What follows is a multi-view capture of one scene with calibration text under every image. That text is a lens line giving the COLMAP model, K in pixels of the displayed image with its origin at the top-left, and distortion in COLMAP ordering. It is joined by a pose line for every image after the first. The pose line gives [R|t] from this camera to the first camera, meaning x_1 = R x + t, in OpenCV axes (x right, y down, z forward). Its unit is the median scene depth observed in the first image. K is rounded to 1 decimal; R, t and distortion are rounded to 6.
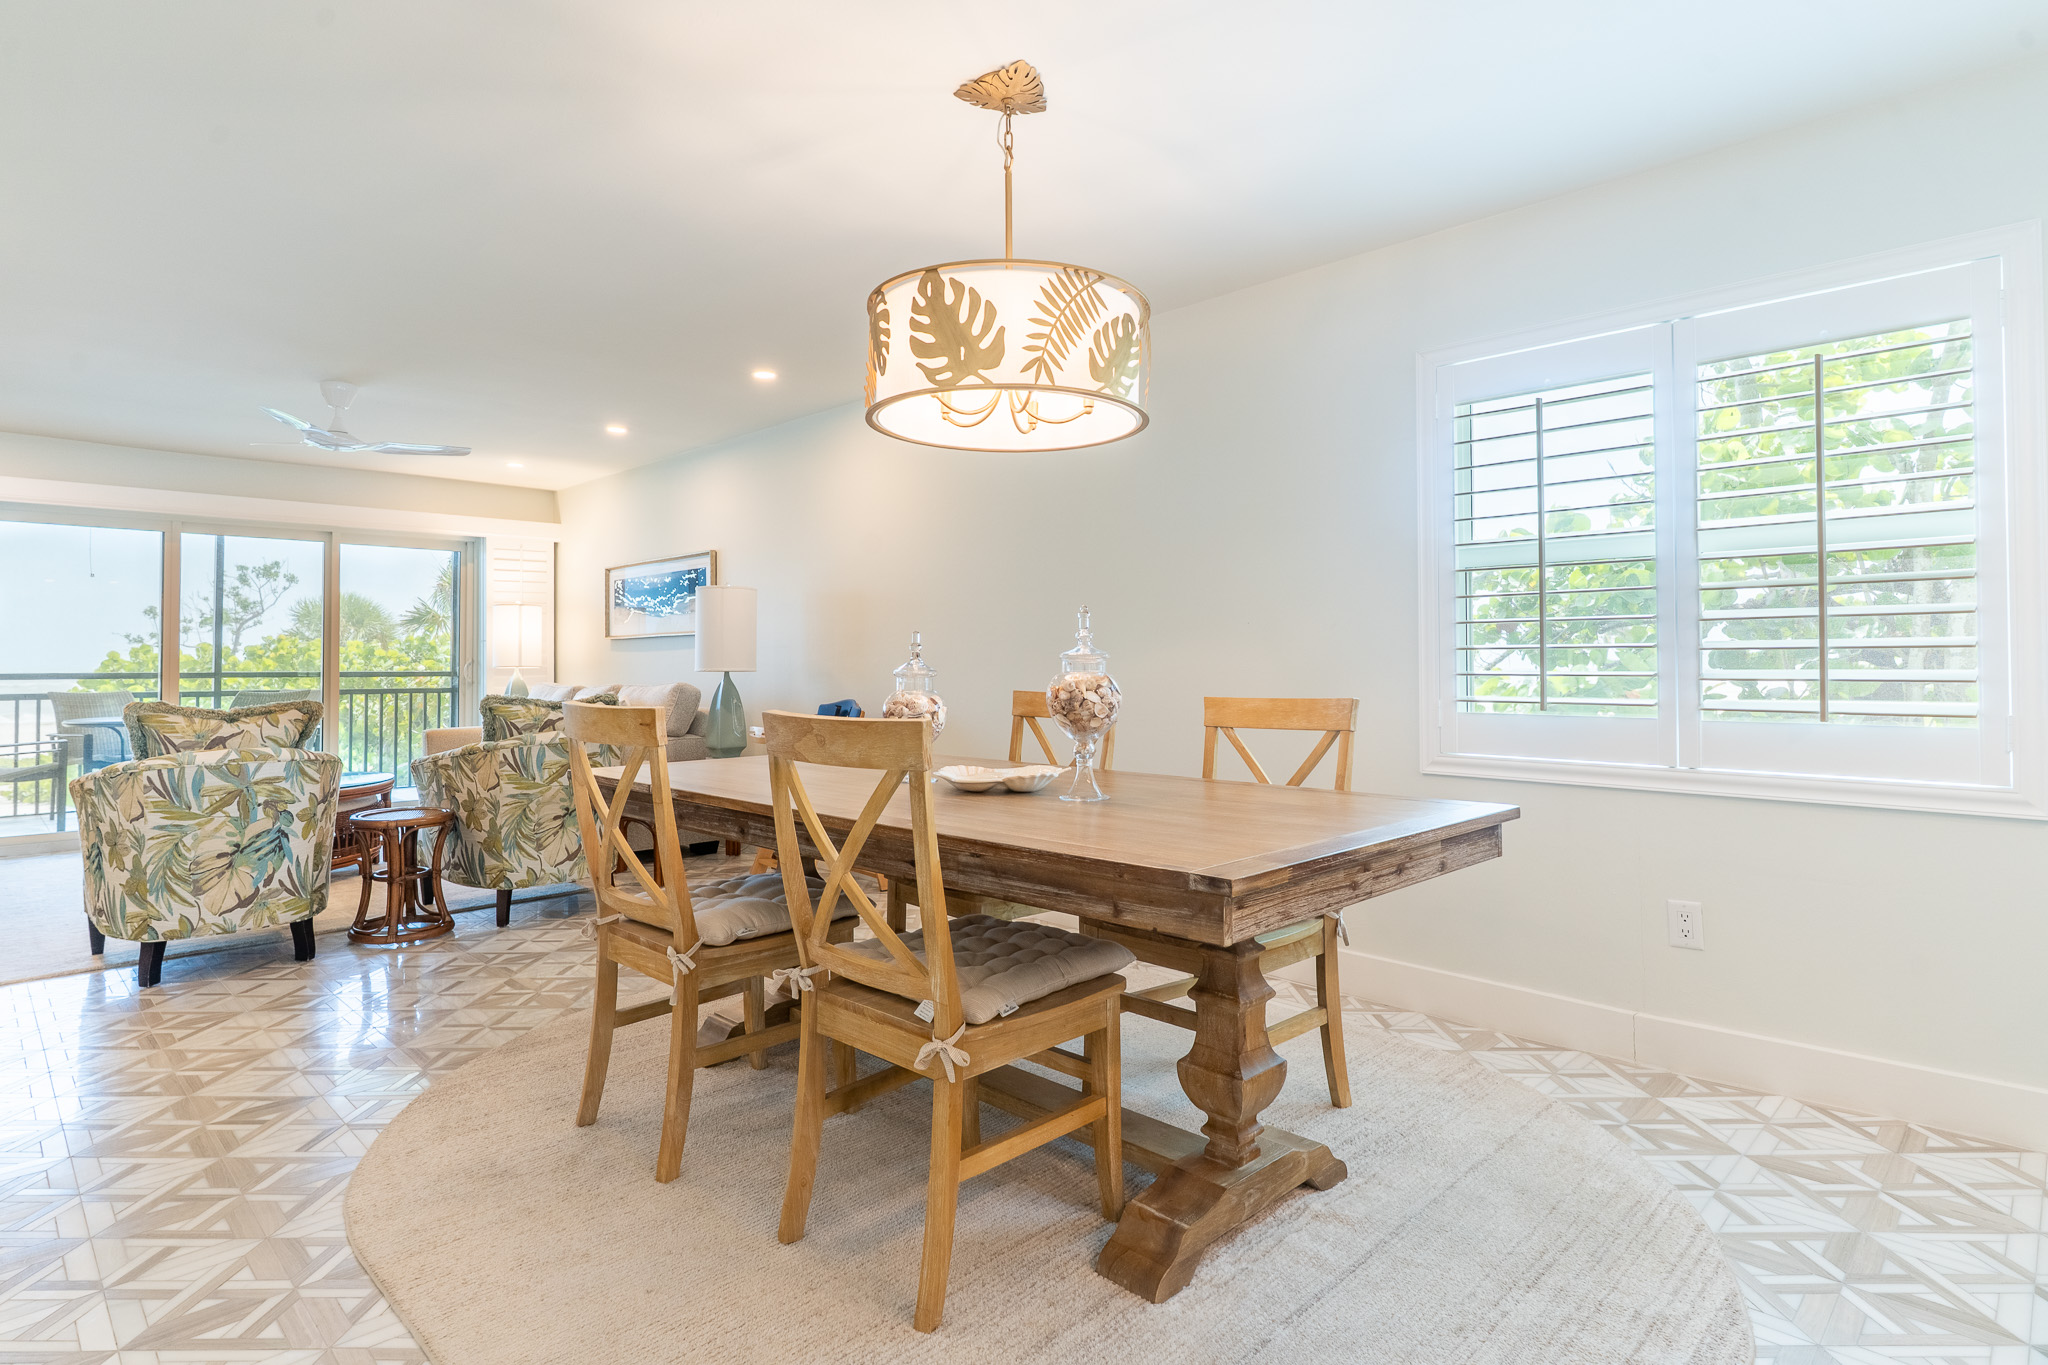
lens RADIAL K [[1086.5, 0, 1031.2], [0, 1086.5, 650.5], [0, 0, 1]] dist [-0.000343, 0.001870]
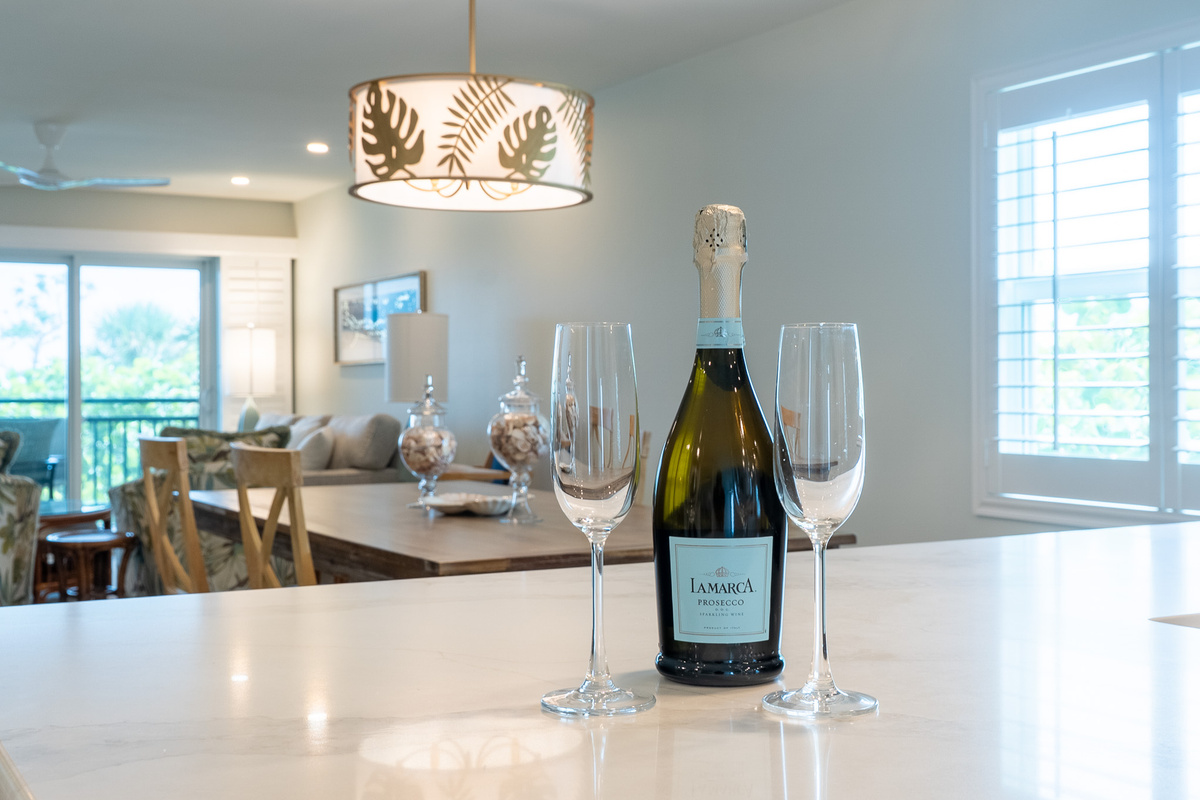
lens RADIAL K [[1473.0, 0, 599.8], [0, 1473.0, 399.8], [0, 0, 1]] dist [0.025378, 0.000000]
pose [[0.963293, 0.003794, -0.268426, 0.588866], [0.002284, 0.999748, 0.022327, -0.030456], [0.268443, -0.022121, 0.963042, -0.527548]]
